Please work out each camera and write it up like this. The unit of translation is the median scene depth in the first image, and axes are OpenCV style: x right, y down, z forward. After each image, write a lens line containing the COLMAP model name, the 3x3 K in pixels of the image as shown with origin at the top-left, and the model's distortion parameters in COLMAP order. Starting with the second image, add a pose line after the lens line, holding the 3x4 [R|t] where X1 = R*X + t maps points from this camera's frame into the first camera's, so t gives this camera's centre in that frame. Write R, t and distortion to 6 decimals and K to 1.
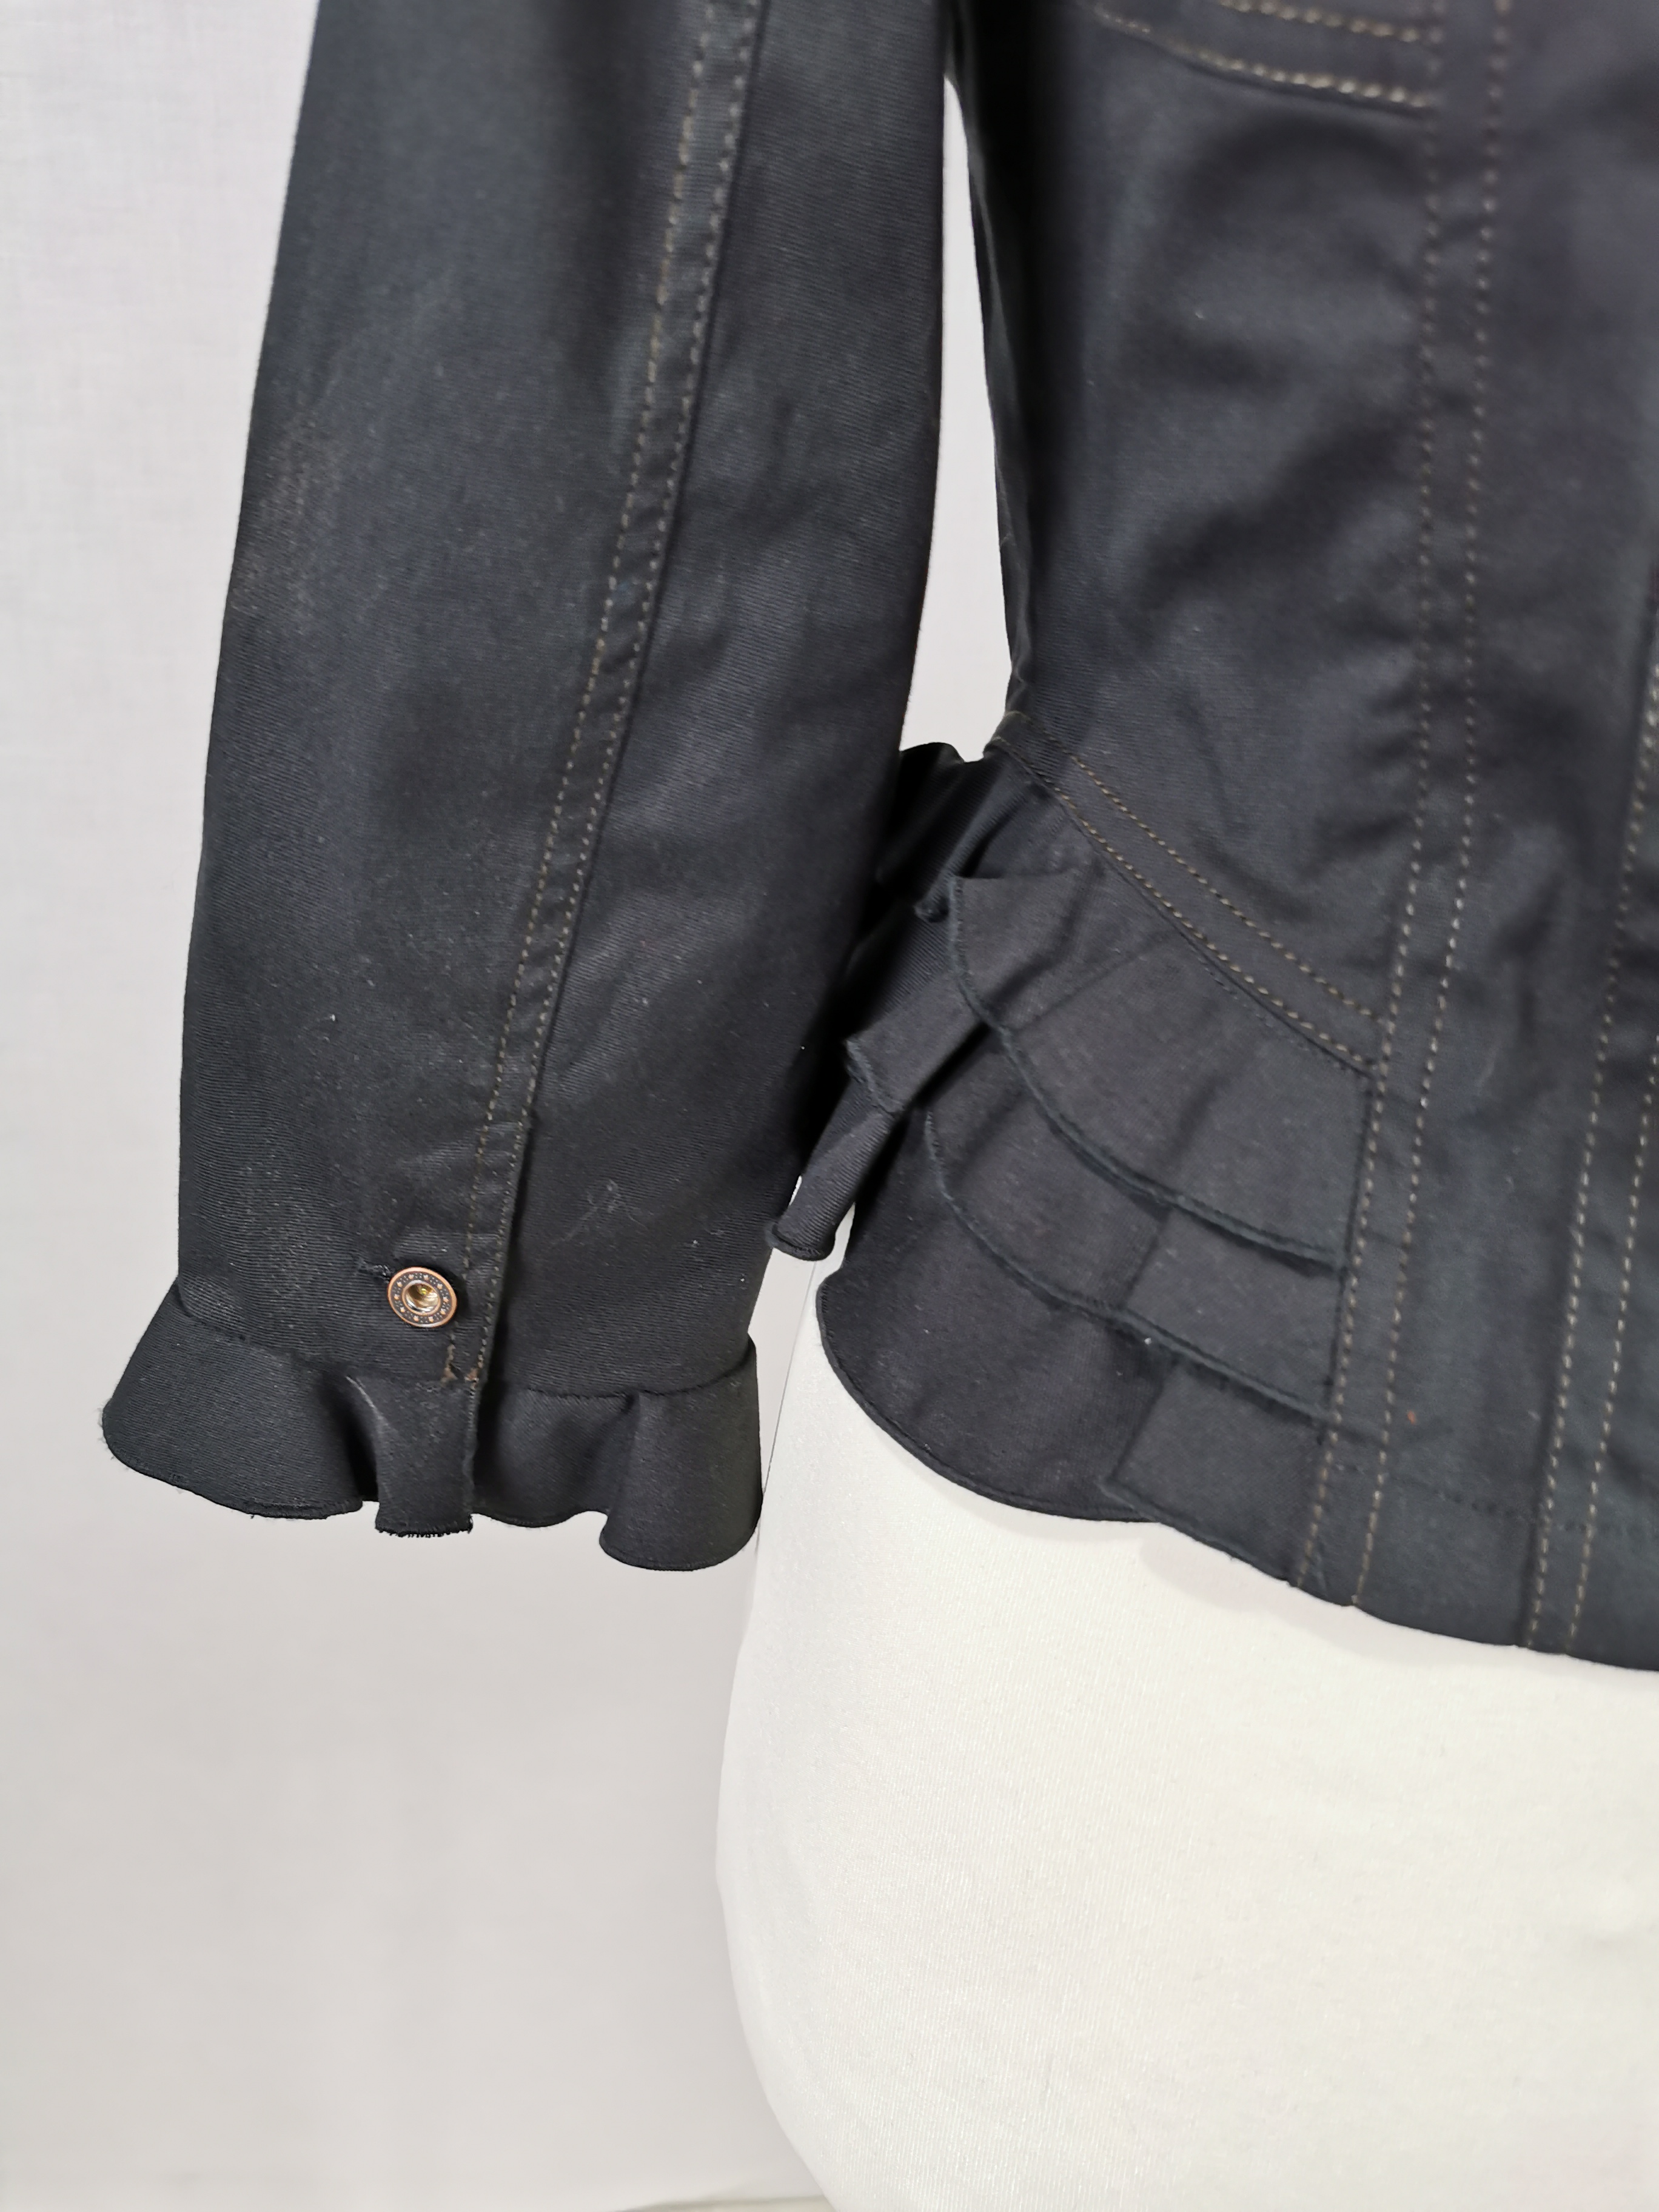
lens RADIAL K [[1722.3, 0, 829.5], [0, 1722.3, 1106.0], [0, 0, 1]] dist [0.017635, -0.005803]
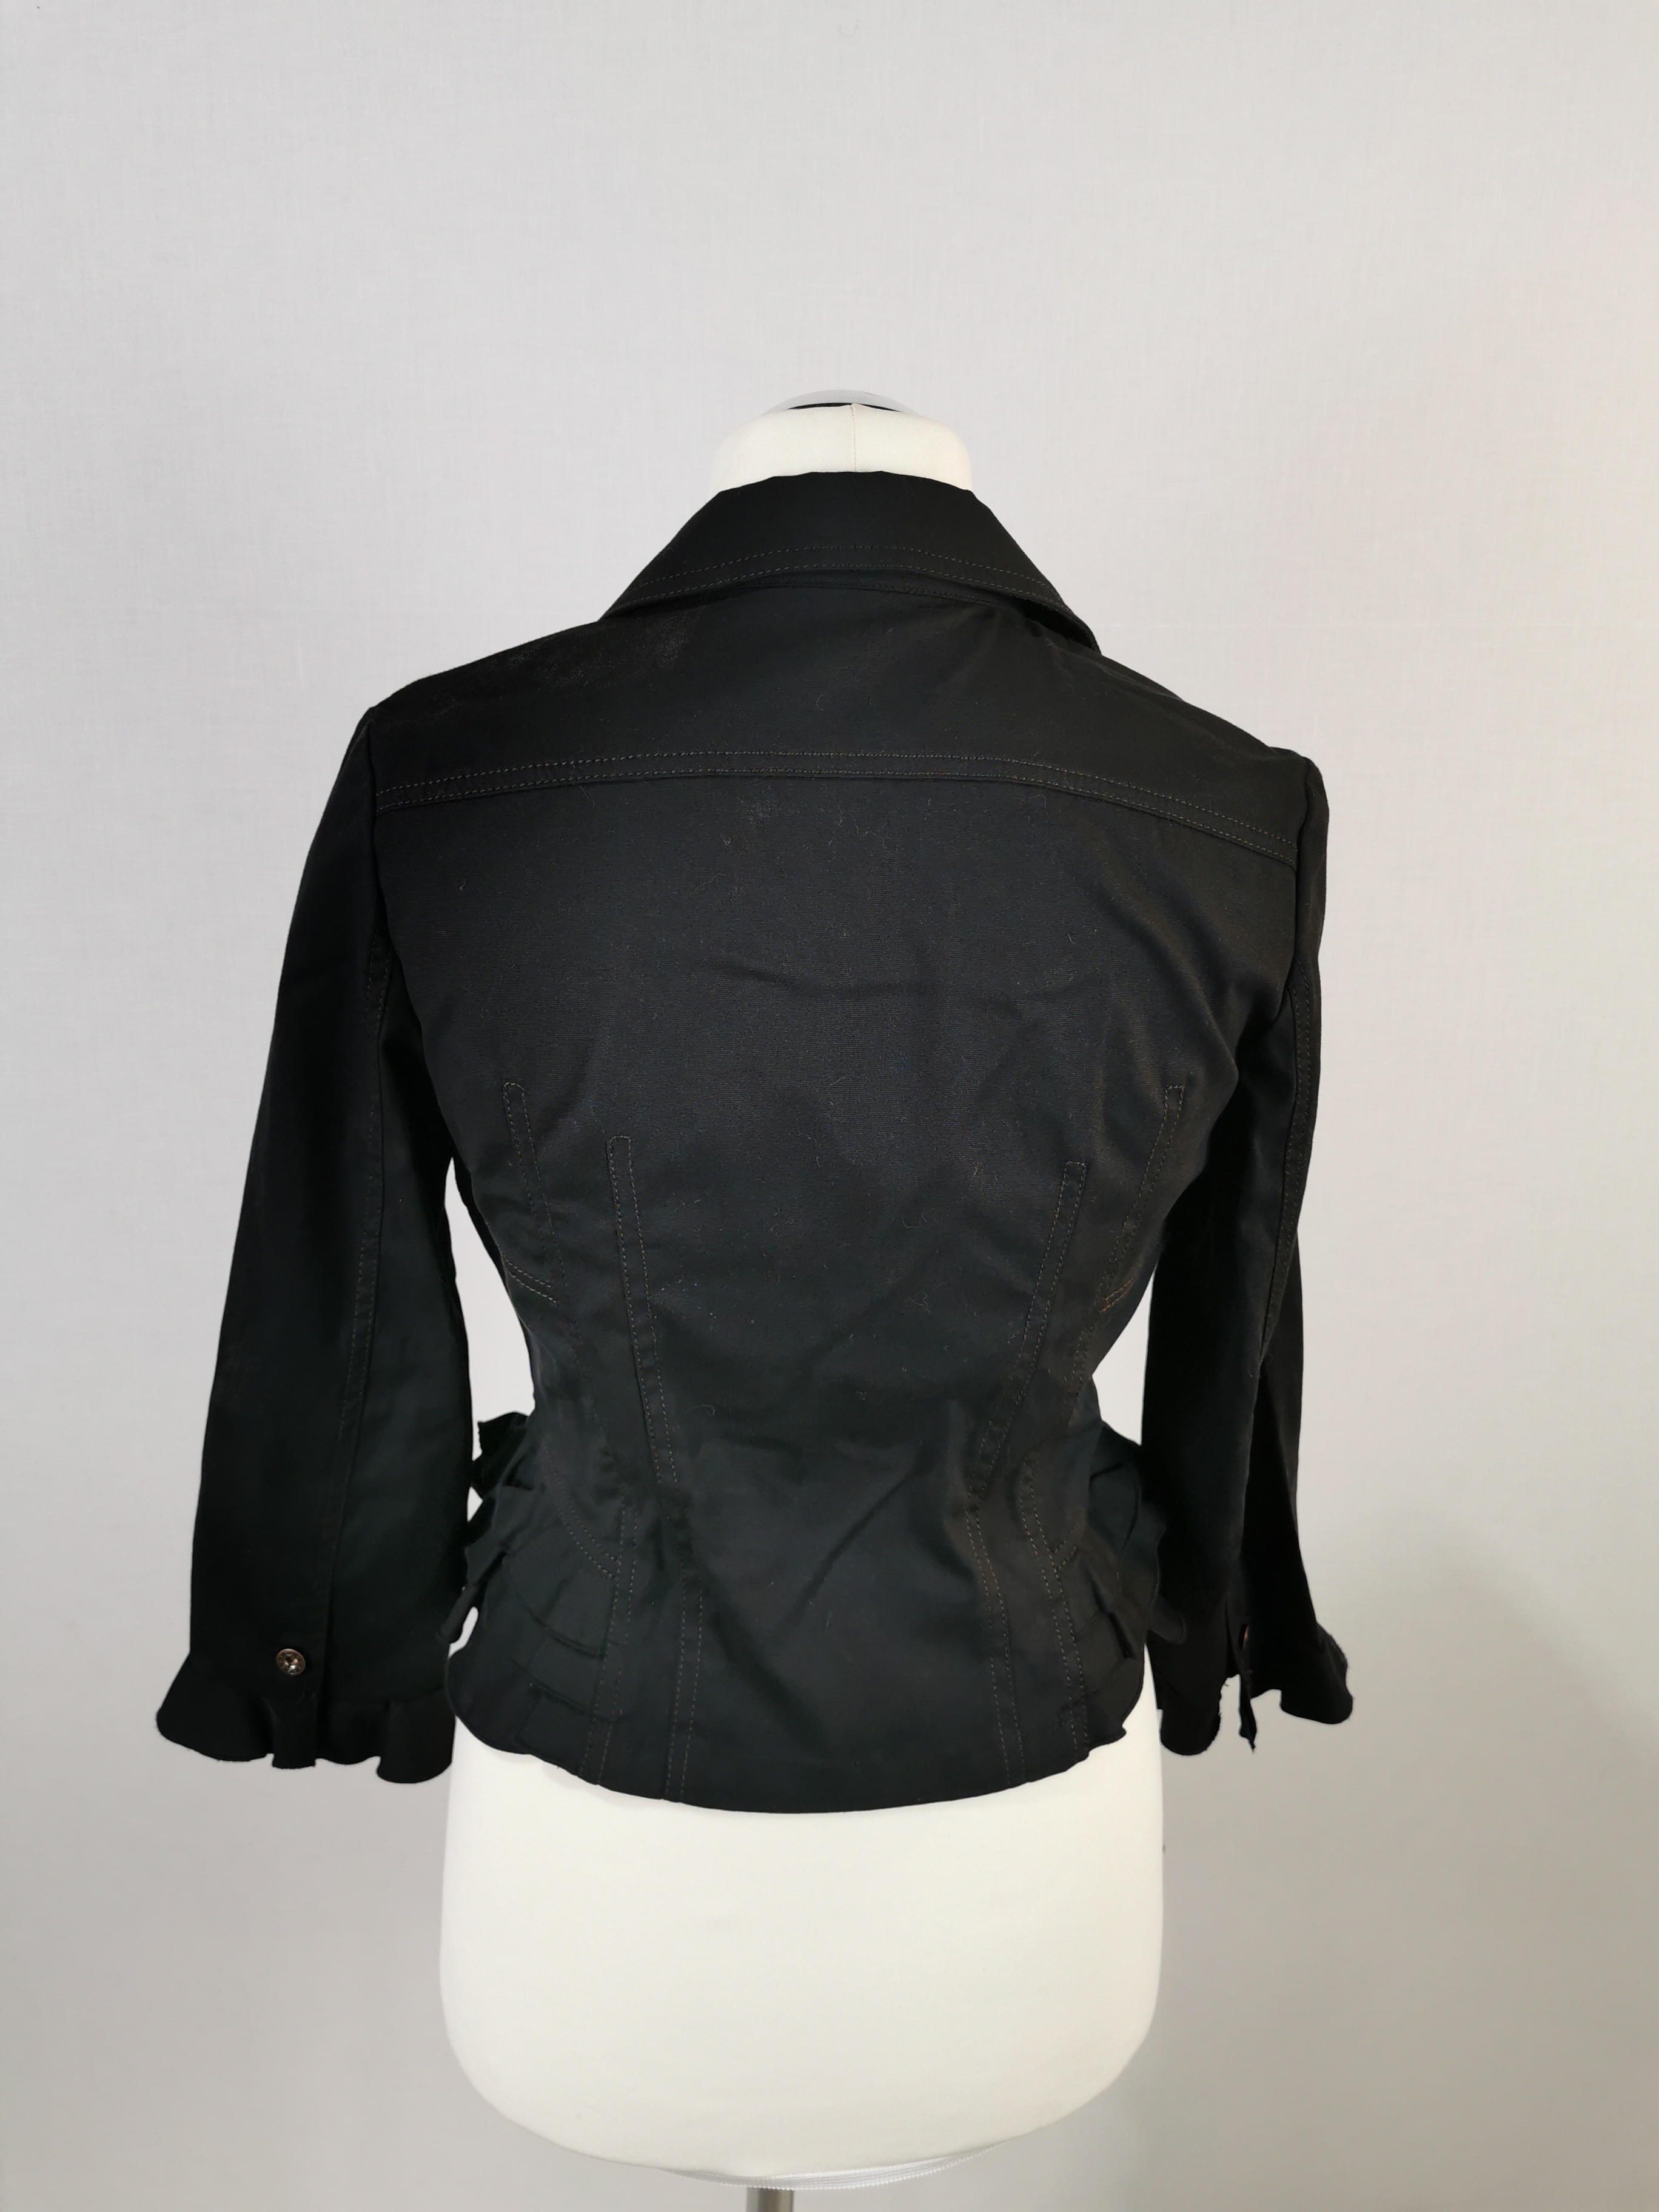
lens RADIAL K [[1743.5, 0, 829.5], [0, 1743.5, 1106.0], [0, 0, 1]] dist [-0.003890, 0.153856]
pose [[0.998194, -0.032715, -0.050392, 0.787104], [0.025988, 0.991332, -0.128788, -0.384274], [0.054169, 0.127245, 0.990391, -1.747588]]
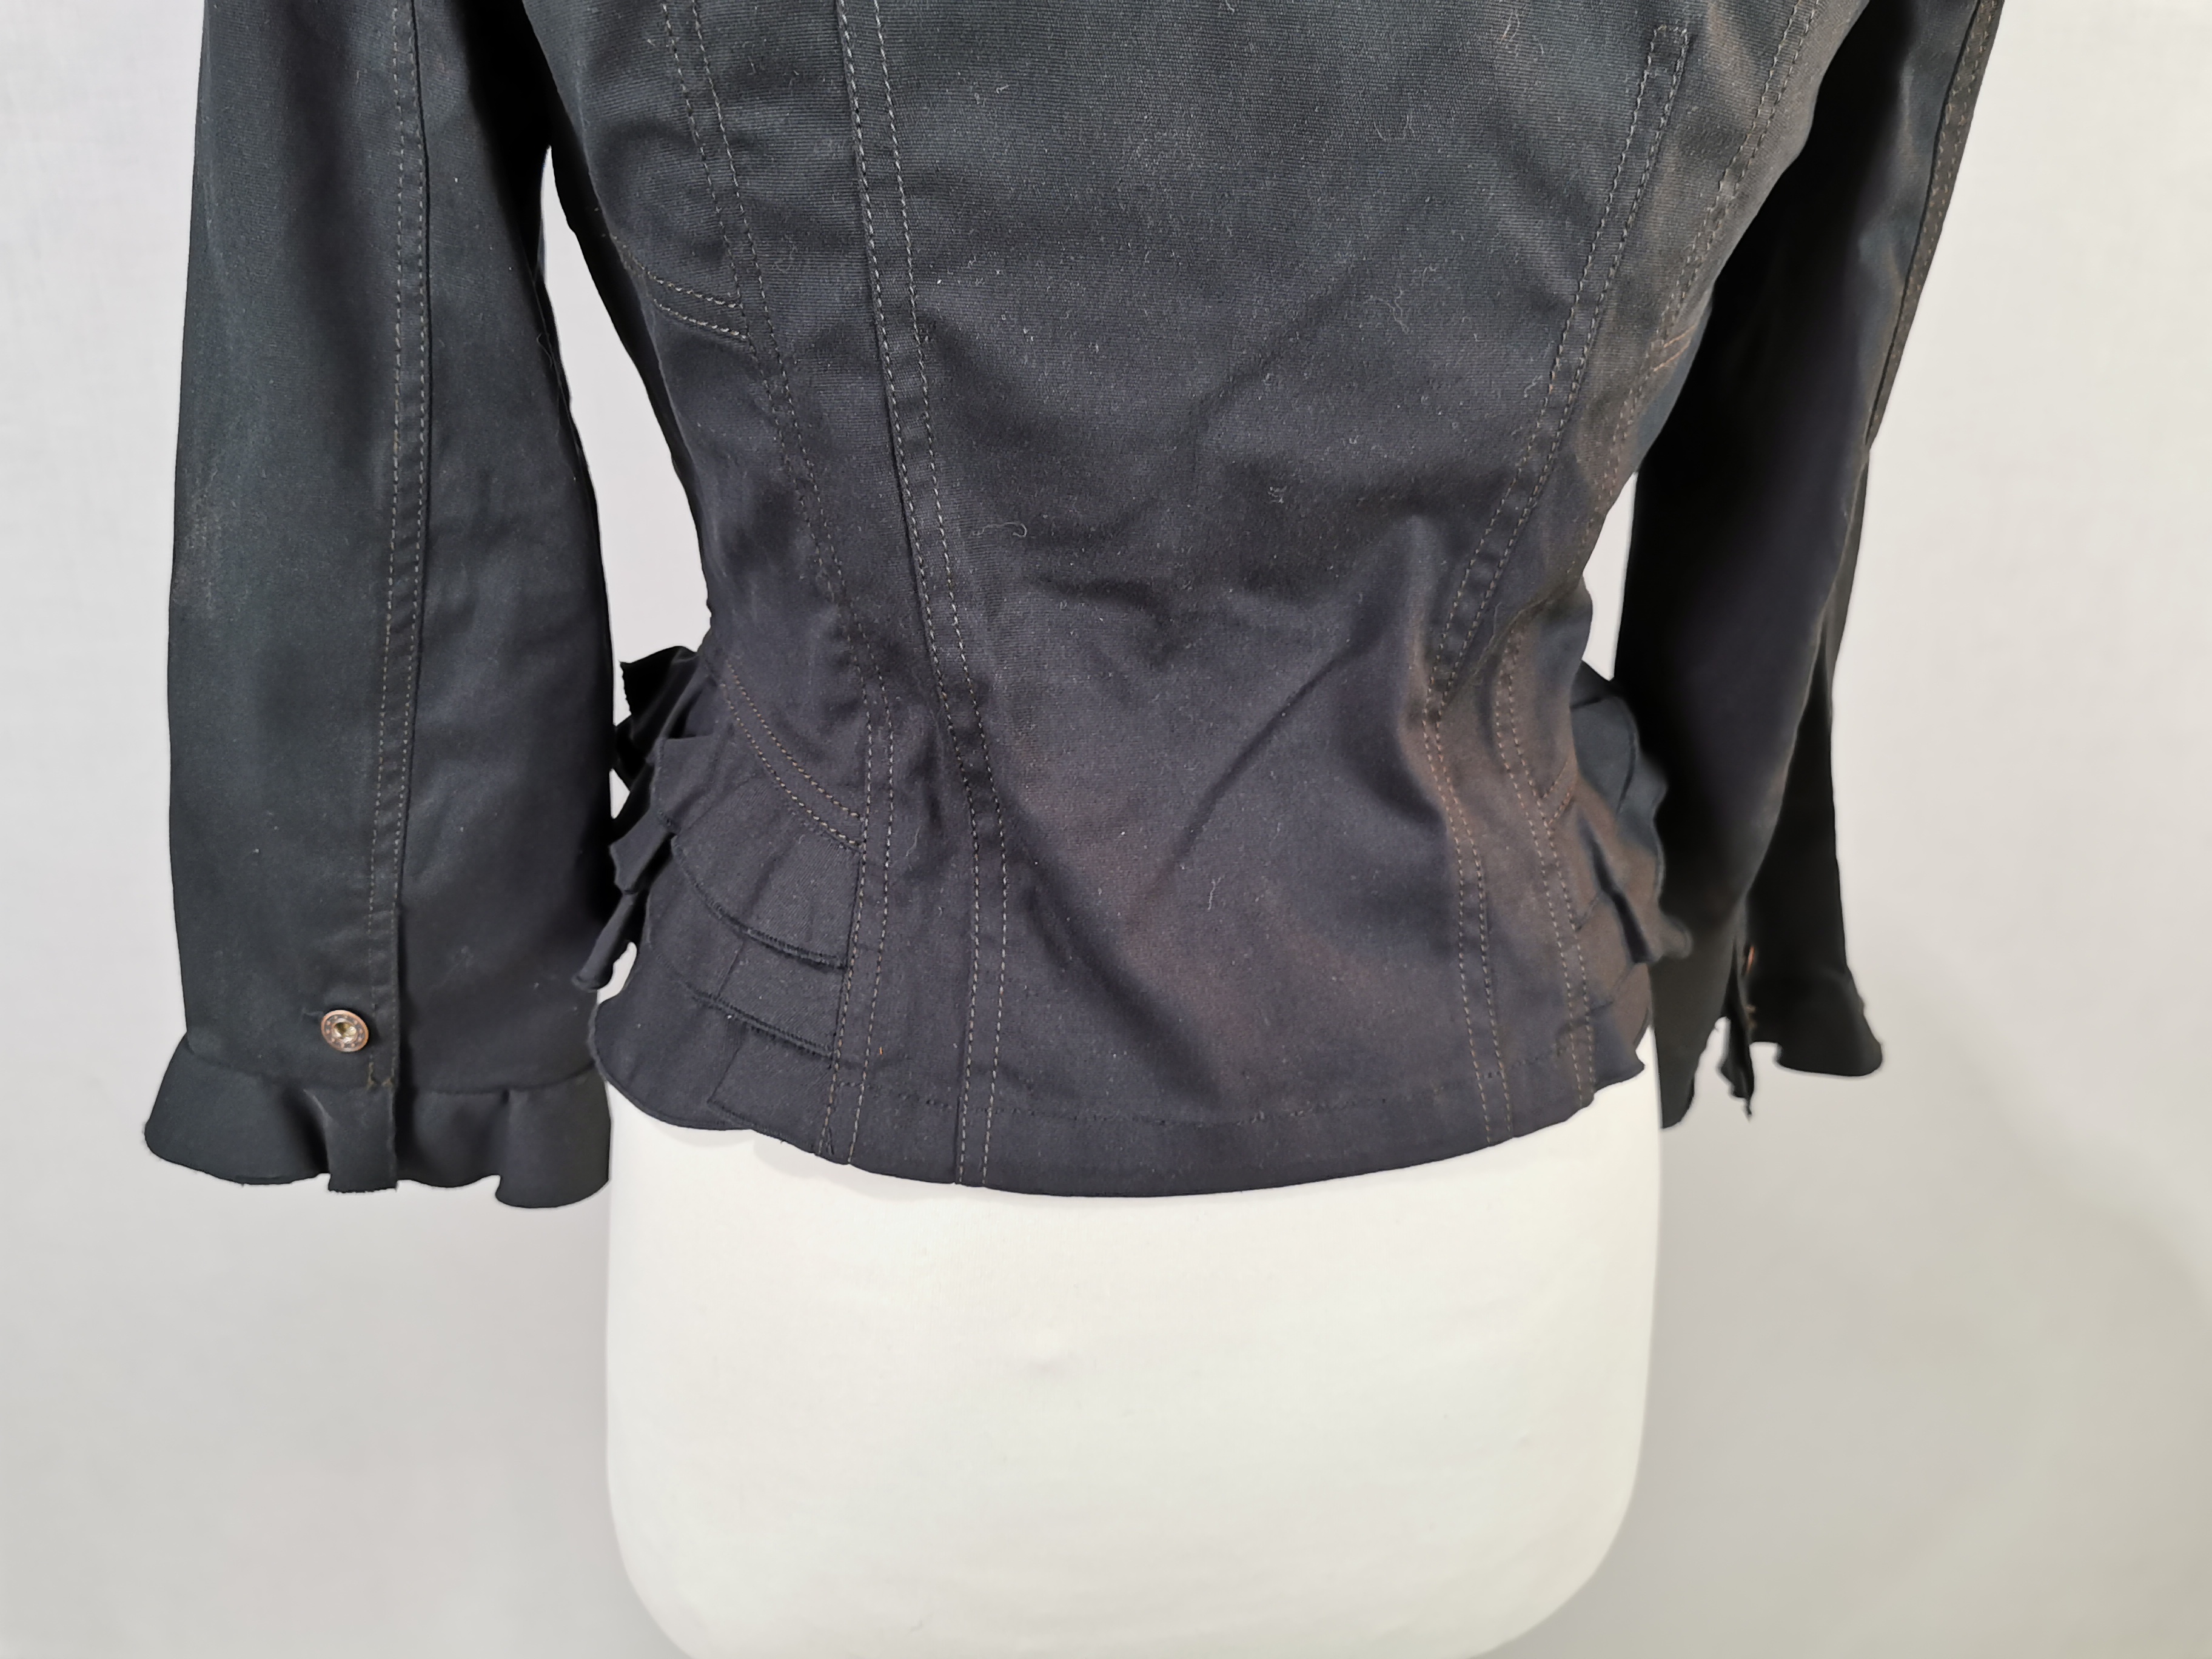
lens RADIAL K [[1722.3, 0, 1122.2], [0, 1722.3, 844.0], [0, 0, 1]] dist [0.017635, -0.005803]
pose [[0.997918, -0.057741, 0.028718, 0.502485], [0.058452, 0.997988, -0.024552, 0.030107], [-0.027242, 0.026179, 0.999286, -0.658892]]
